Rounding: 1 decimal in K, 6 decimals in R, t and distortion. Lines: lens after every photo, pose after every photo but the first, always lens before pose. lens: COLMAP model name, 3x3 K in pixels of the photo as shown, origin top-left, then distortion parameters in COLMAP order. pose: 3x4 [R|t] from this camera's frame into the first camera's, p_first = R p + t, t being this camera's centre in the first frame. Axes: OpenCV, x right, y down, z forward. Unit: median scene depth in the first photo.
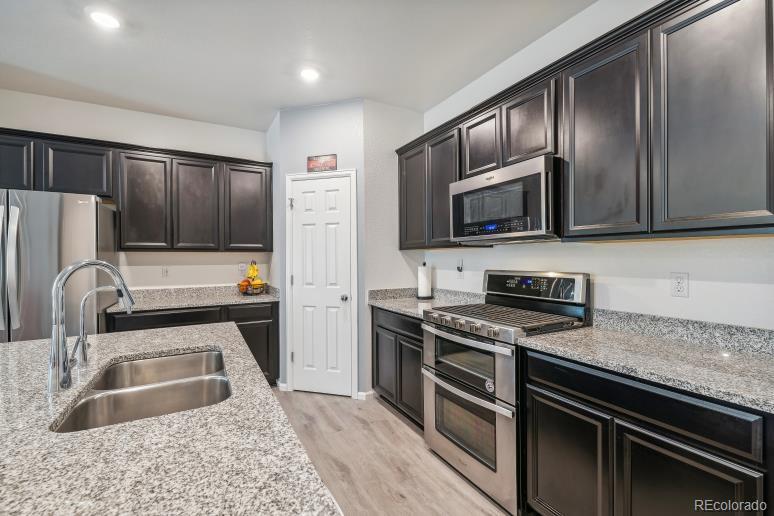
lens RADIAL K [[339.8, 0, 387.0], [0, 339.8, 258.0], [0, 0, 1]] dist [-0.002334, -0.000450]
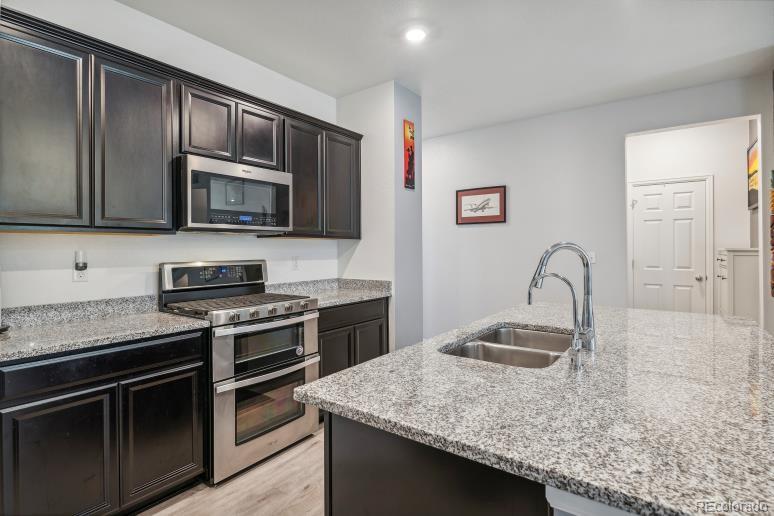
lens RADIAL K [[376.1, 0, 387.0], [0, 376.1, 258.0], [0, 0, 1]] dist [-0.000418, -0.000007]
pose [[-0.417288, -0.009681, 0.908723, -0.956001], [0.012967, 0.999778, 0.016606, 0.017859], [-0.908682, 0.018713, -0.417070, 1.131971]]
